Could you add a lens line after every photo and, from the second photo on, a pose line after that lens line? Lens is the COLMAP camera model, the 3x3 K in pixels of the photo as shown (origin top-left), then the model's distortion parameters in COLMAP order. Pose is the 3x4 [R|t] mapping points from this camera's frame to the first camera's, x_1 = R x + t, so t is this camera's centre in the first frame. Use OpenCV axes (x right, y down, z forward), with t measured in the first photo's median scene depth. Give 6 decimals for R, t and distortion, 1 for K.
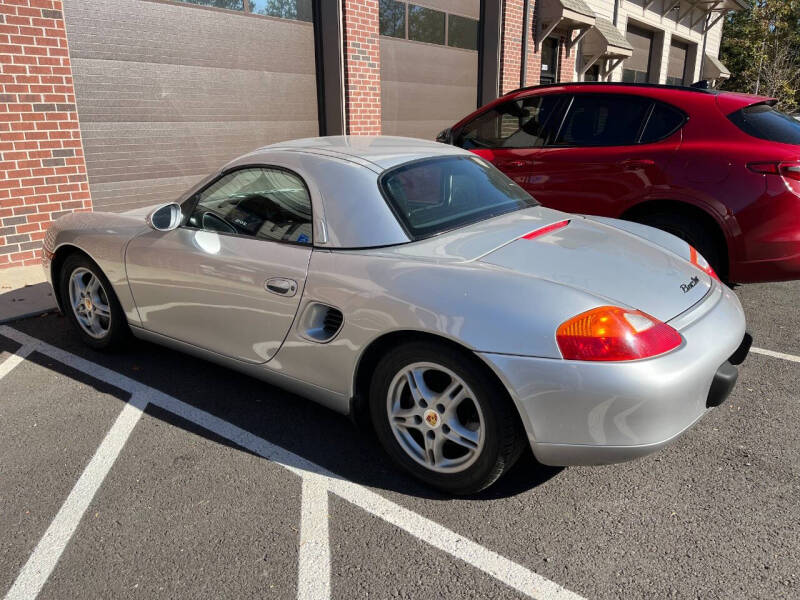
lens RADIAL K [[587.0, 0, 401.7], [0, 587.0, 304.5], [0, 0, 1]] dist [0.028274, -0.045557]
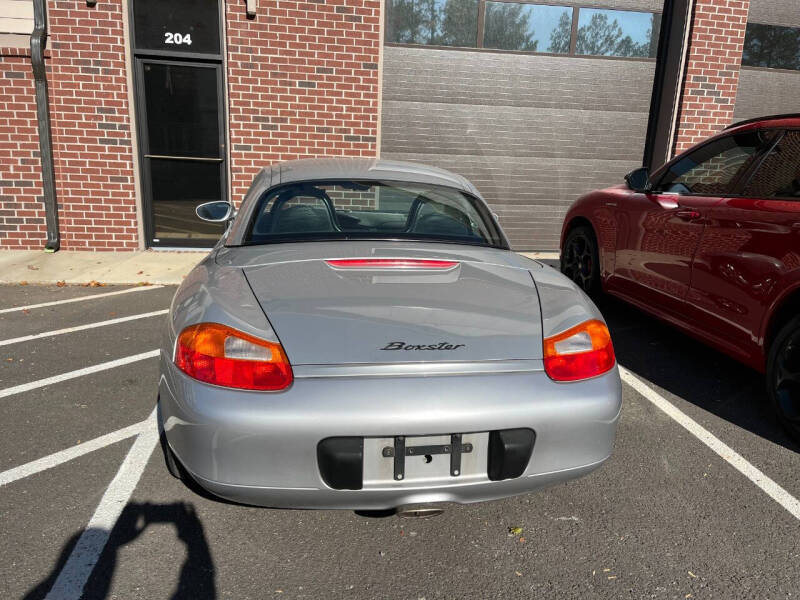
lens RADIAL K [[587.0, 0, 405.1], [0, 587.0, 305.2], [0, 0, 1]] dist [0.028274, -0.045557]
pose [[0.727137, 0.200268, -0.656631, 0.392256], [-0.243861, 0.969471, 0.025637, -0.040993], [0.641719, 0.141485, 0.753776, 0.152818]]
